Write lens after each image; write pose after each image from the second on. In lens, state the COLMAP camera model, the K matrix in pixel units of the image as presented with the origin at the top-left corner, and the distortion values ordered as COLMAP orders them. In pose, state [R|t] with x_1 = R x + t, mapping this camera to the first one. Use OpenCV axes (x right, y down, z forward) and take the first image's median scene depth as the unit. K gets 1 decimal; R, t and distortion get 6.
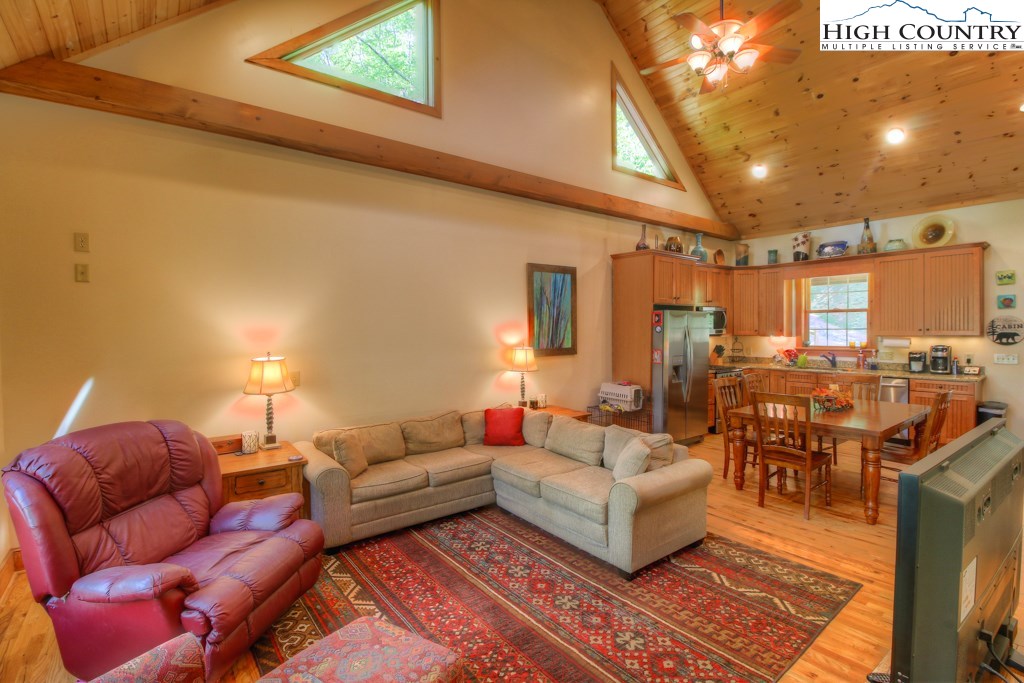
lens RADIAL K [[472.4, 0, 510.6], [0, 472.4, 340.0], [0, 0, 1]] dist [-0.006717, -0.009738]
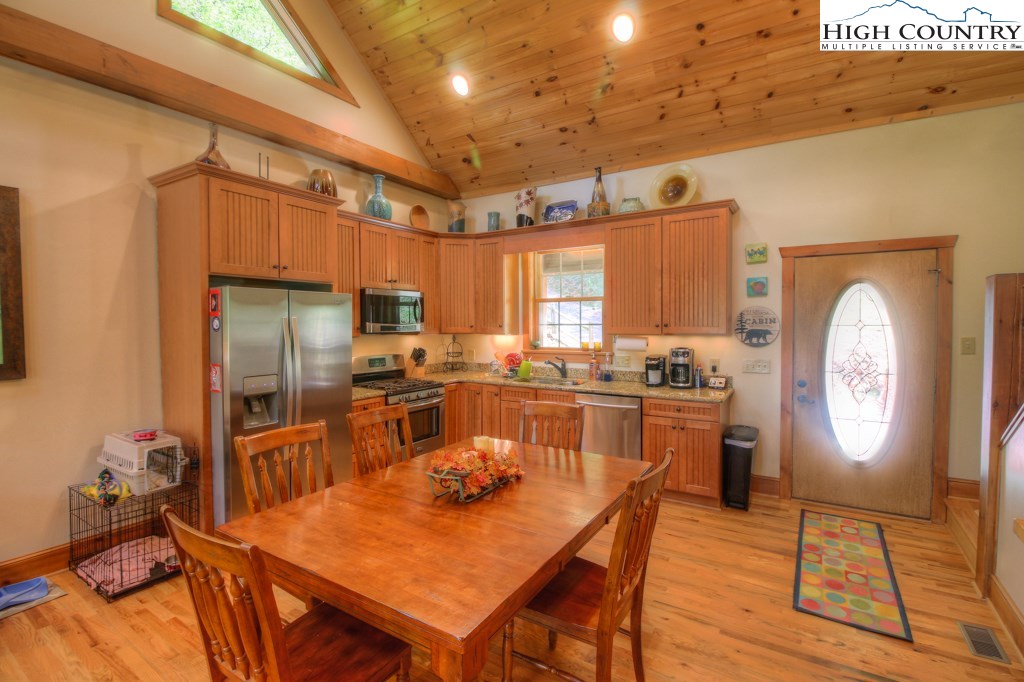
lens RADIAL K [[472.4, 0, 508.5], [0, 472.4, 341.0], [0, 0, 1]] dist [-0.006717, -0.009738]
pose [[0.939622, -0.009337, 0.342085, 0.404038], [0.004901, 0.999892, 0.013829, -0.009378], [-0.342178, -0.011317, 0.939567, 0.391347]]
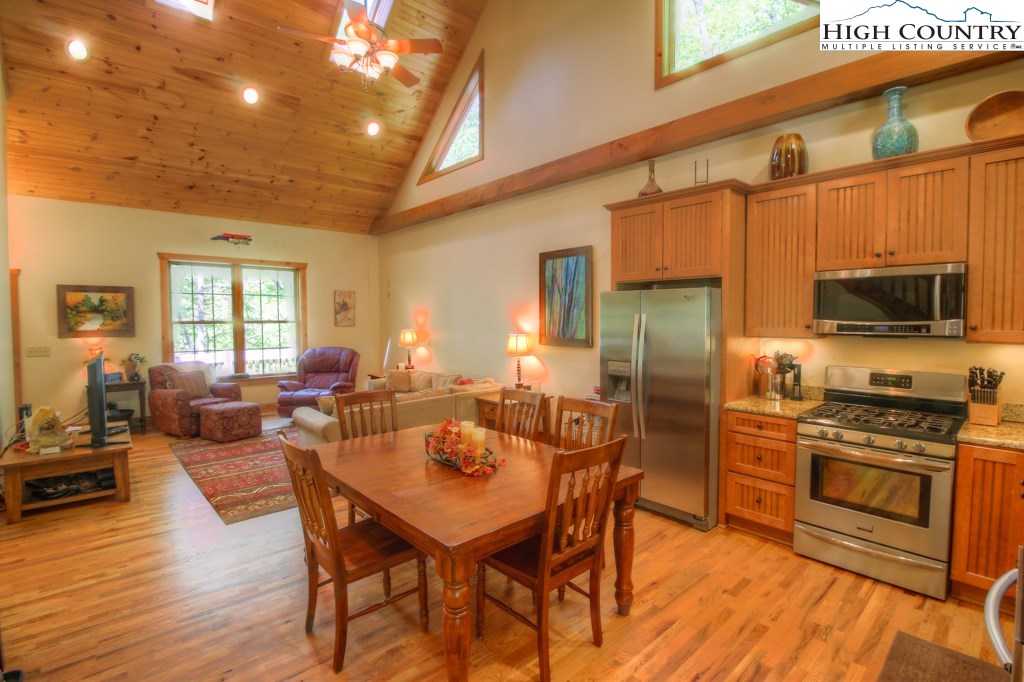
lens RADIAL K [[472.4, 0, 513.2], [0, 472.4, 337.3], [0, 0, 1]] dist [-0.006717, -0.009738]
pose [[0.080122, 0.049626, -0.995549, 0.928233], [-0.025073, 0.998544, 0.047757, -0.024362], [0.996470, 0.021135, 0.081250, 0.751558]]
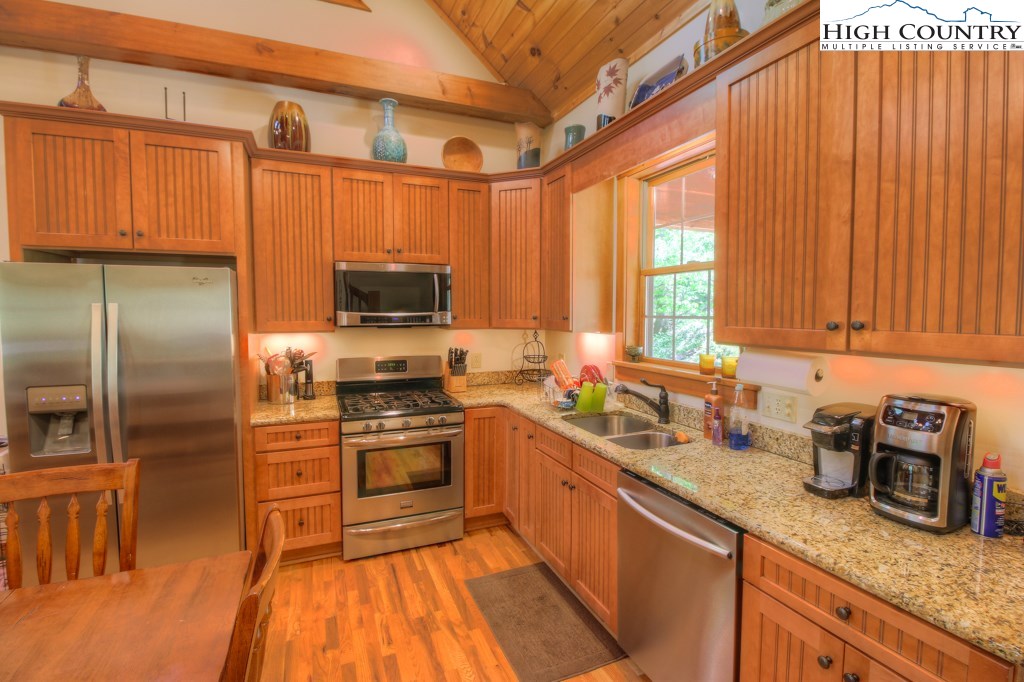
lens RADIAL K [[472.4, 0, 511.8], [0, 472.4, 337.4], [0, 0, 1]] dist [-0.006717, -0.009738]
pose [[0.967852, 0.024311, -0.250341, 0.742443], [-0.015232, 0.999156, 0.038141, -0.022086], [0.251057, -0.033102, 0.967406, 0.691257]]
